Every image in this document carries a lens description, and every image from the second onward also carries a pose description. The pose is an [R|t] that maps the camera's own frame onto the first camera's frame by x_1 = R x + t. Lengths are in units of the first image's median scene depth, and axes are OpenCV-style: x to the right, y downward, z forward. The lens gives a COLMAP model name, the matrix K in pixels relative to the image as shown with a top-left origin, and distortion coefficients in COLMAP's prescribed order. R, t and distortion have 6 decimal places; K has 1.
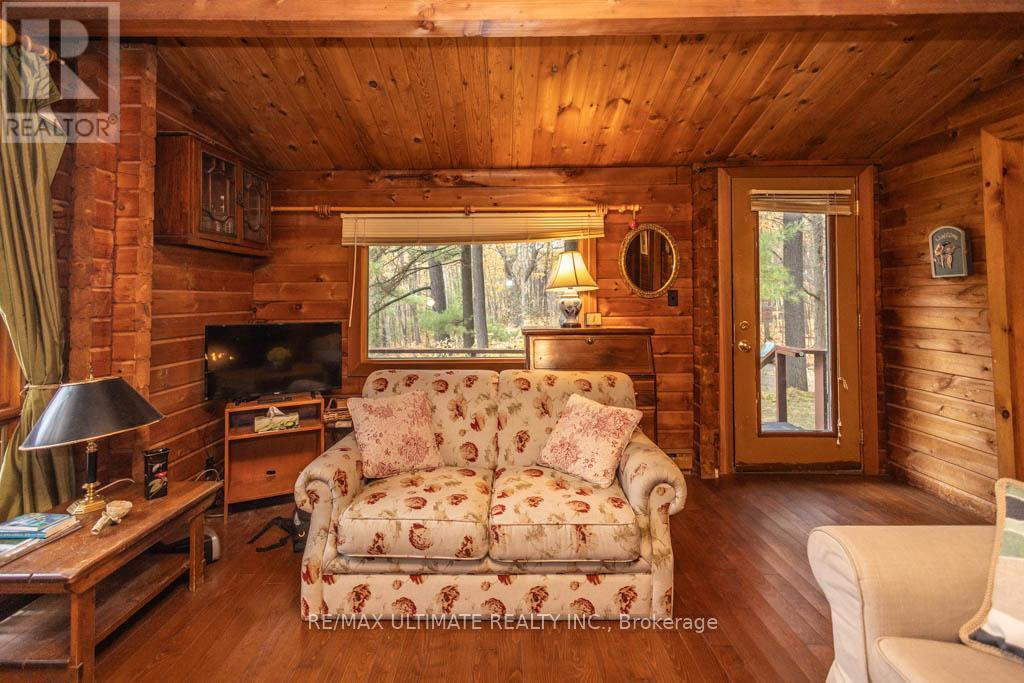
lens RADIAL K [[490.7, 0, 514.6], [0, 490.7, 284.4], [0, 0, 1]] dist [0.011940, 0.000560]
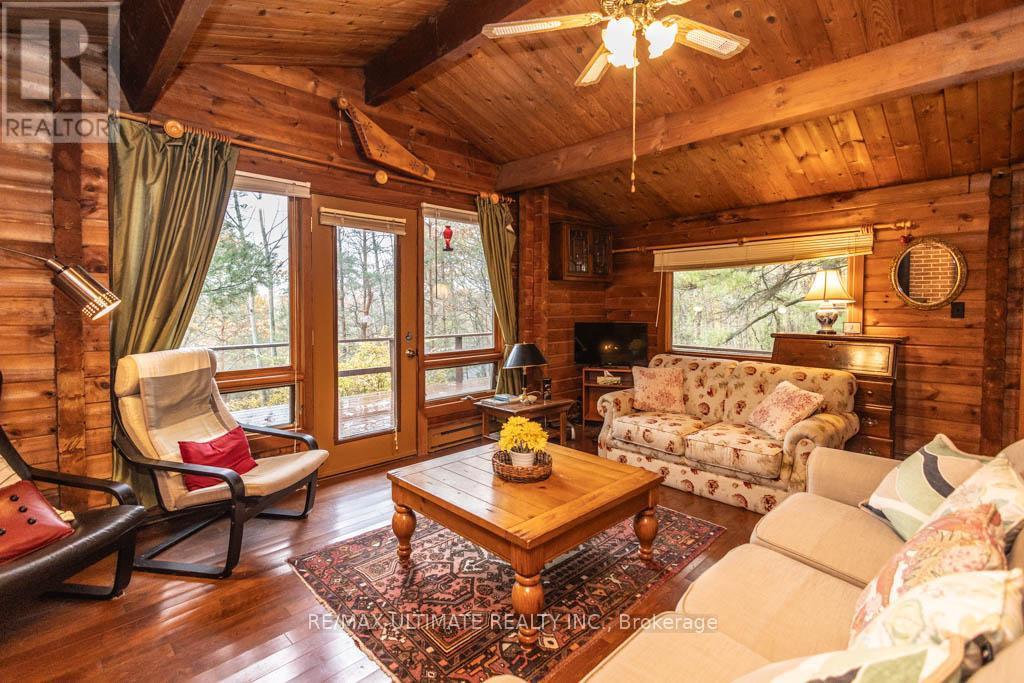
lens RADIAL K [[486.1, 0, 494.7], [0, 486.1, 311.6], [0, 0, 1]] dist [0.000755, 0.000067]
pose [[0.676684, 0.014036, -0.736140, 0.559807], [0.018748, 0.999166, 0.036285, -0.031143], [0.736035, -0.038354, 0.675856, -0.487020]]
